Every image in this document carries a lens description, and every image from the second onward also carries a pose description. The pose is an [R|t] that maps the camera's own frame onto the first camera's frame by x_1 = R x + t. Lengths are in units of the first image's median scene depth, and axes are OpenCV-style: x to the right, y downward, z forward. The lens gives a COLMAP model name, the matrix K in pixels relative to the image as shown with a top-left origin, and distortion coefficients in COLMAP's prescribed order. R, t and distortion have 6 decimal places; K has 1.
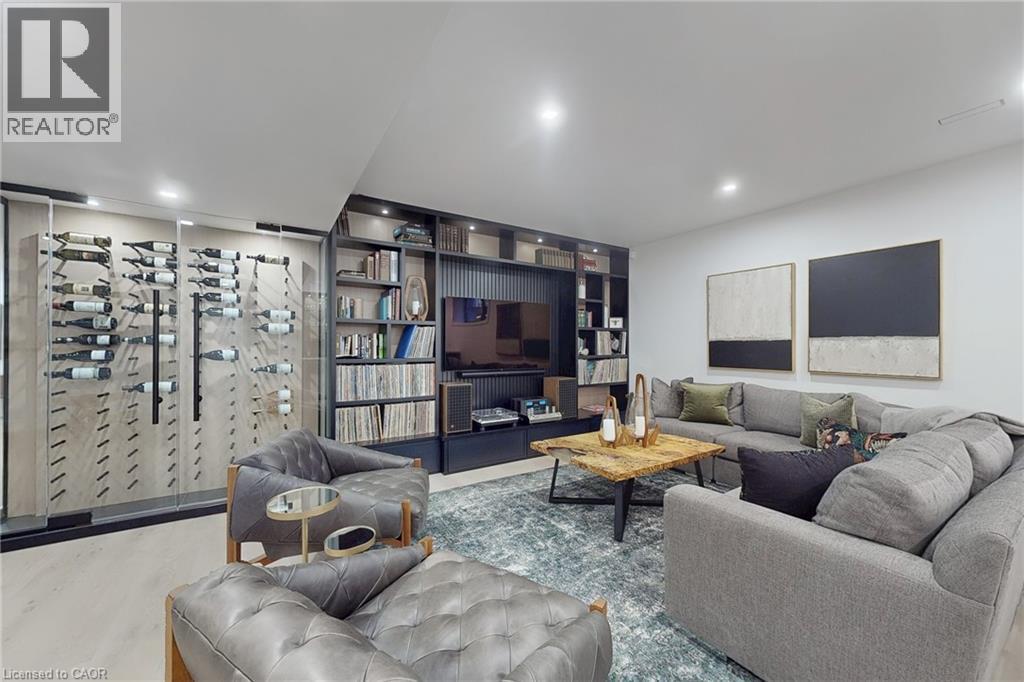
lens RADIAL K [[404.9, 0, 512.0], [0, 404.9, 341.0], [0, 0, 1]] dist [-0.000753, -0.000040]
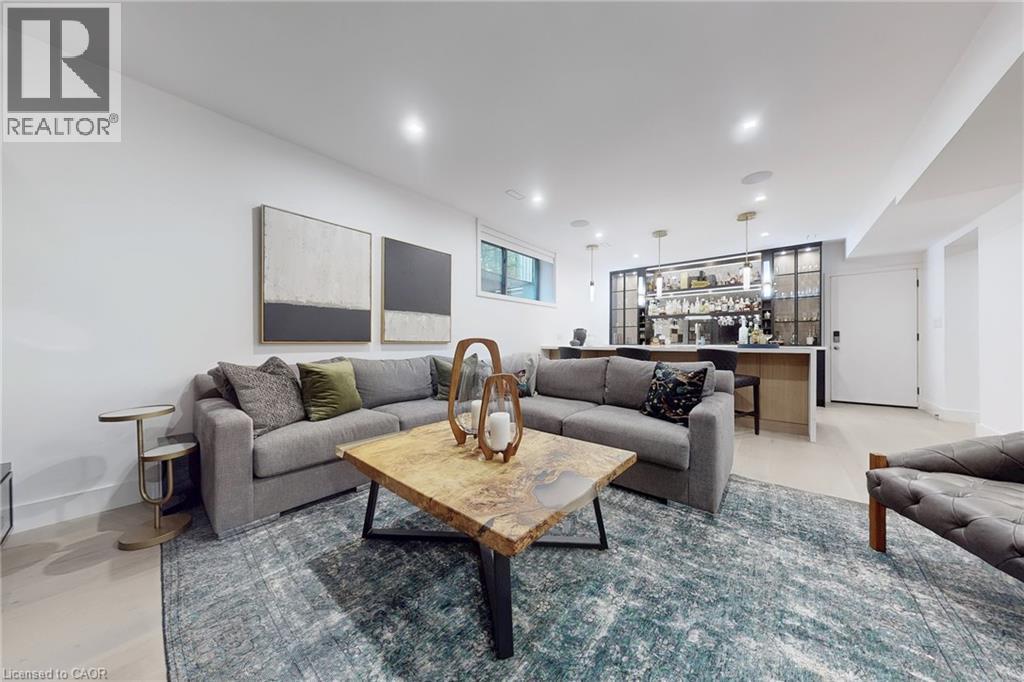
lens RADIAL K [[324.1, 0, 510.8], [0, 324.1, 343.1], [0, 0, 1]] dist [0.000086, 0.000023]
pose [[-0.310114, -0.004846, 0.950687, -0.213540], [-0.009508, 0.999953, 0.001995, 0.089034], [-0.950652, -0.008420, -0.310146, 1.116418]]
